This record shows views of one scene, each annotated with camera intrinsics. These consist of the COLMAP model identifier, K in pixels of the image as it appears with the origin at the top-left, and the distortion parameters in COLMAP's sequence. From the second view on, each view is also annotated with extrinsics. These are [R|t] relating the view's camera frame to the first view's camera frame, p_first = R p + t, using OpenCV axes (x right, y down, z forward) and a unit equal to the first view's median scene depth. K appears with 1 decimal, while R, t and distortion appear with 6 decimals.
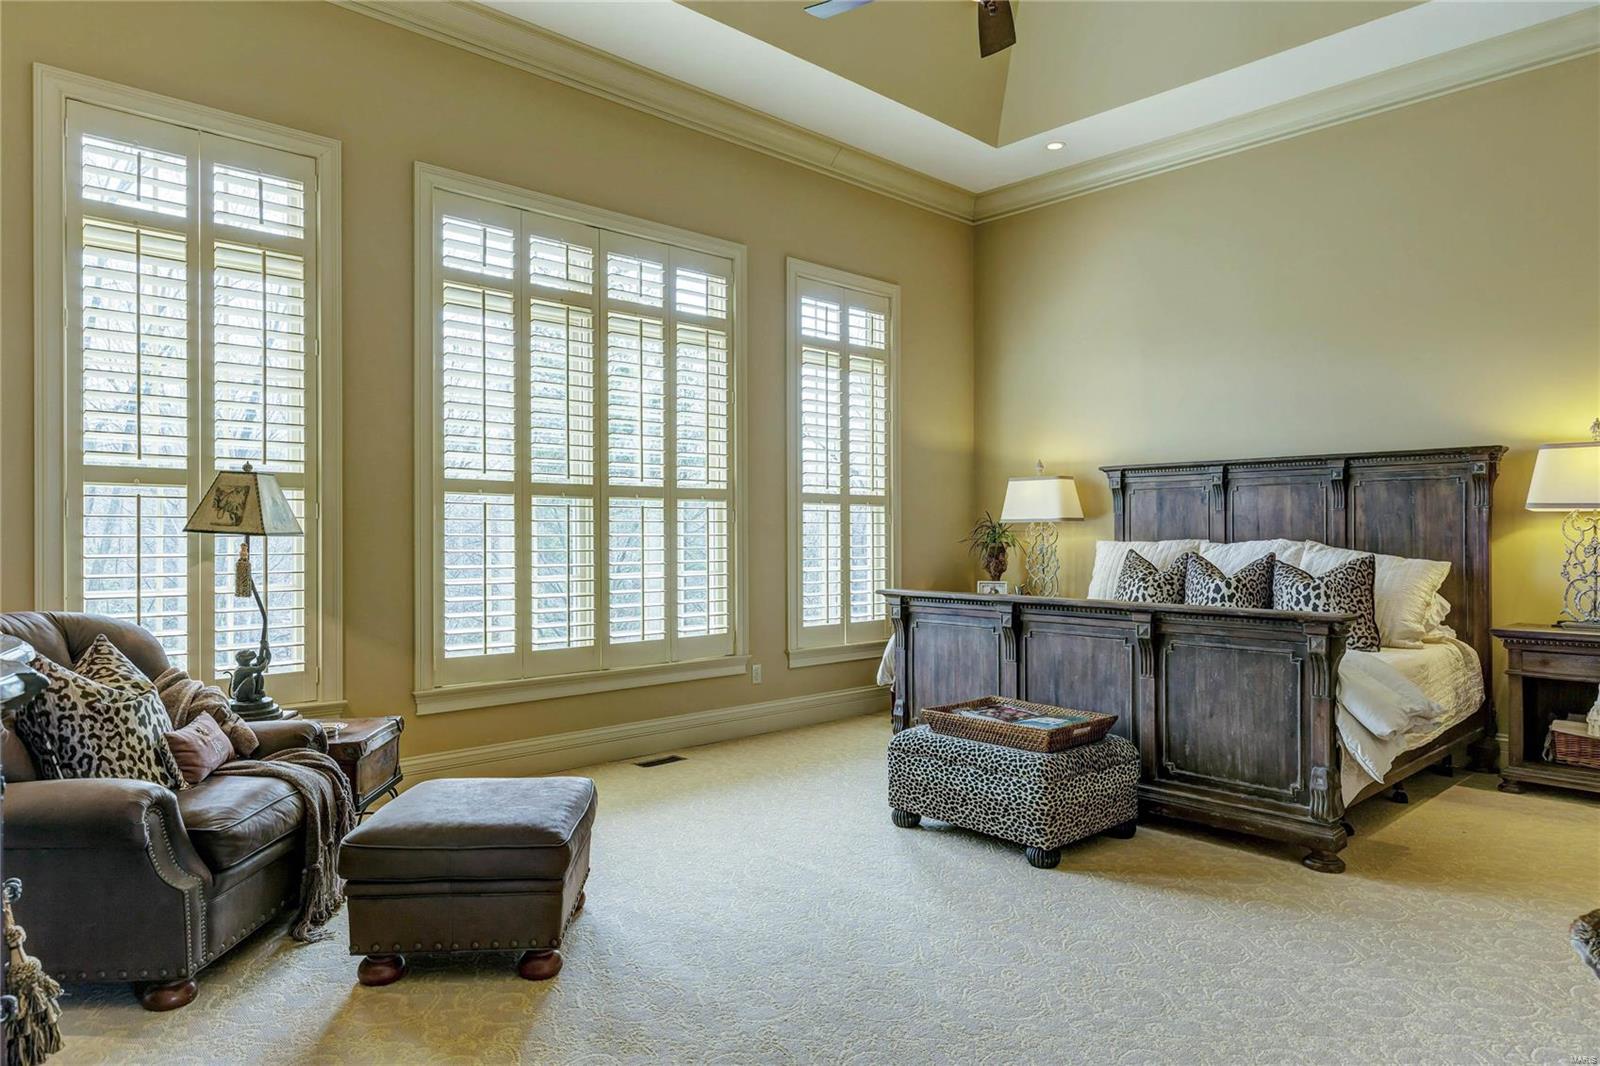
lens RADIAL K [[1001.0, 0, 801.8], [0, 1001.0, 509.4], [0, 0, 1]] dist [-0.001337, -0.000345]
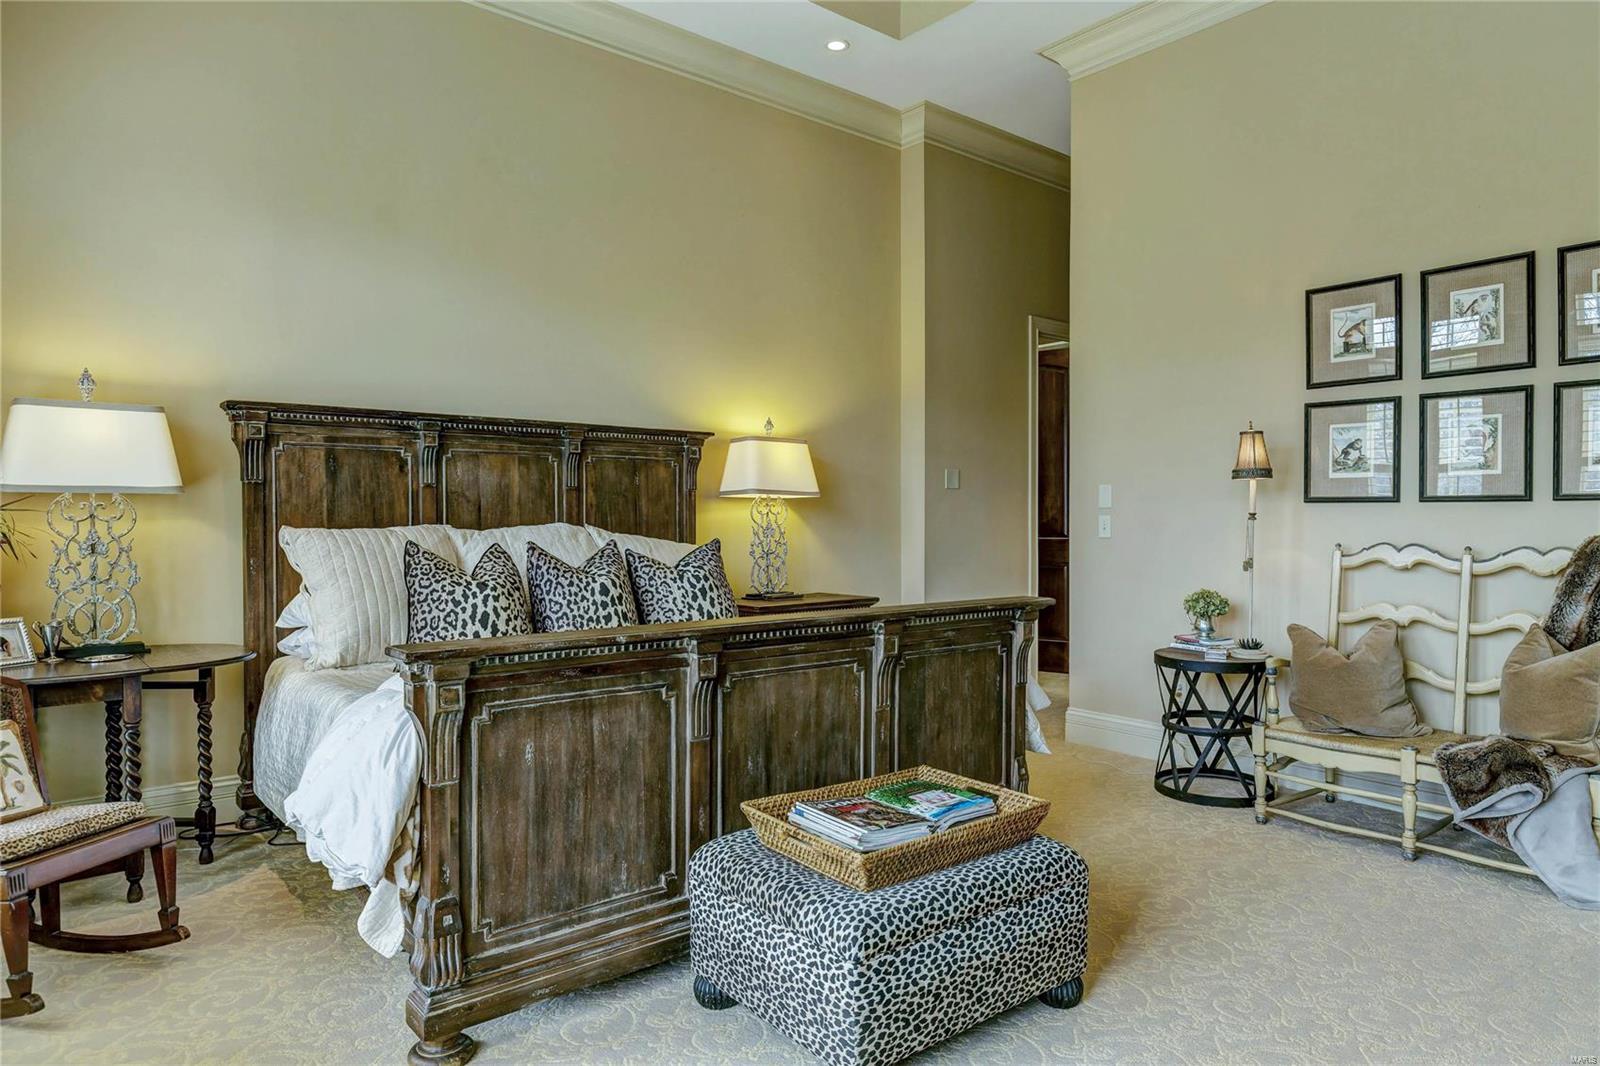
lens RADIAL K [[979.9, 0, 799.0], [0, 979.9, 525.7], [0, 0, 1]] dist [-0.000524, 0.000111]
pose [[0.071092, -0.008519, 0.997433, -0.326841], [-0.022307, 0.999700, 0.010128, 0.022211], [-0.997220, -0.022970, 0.070881, 0.855908]]
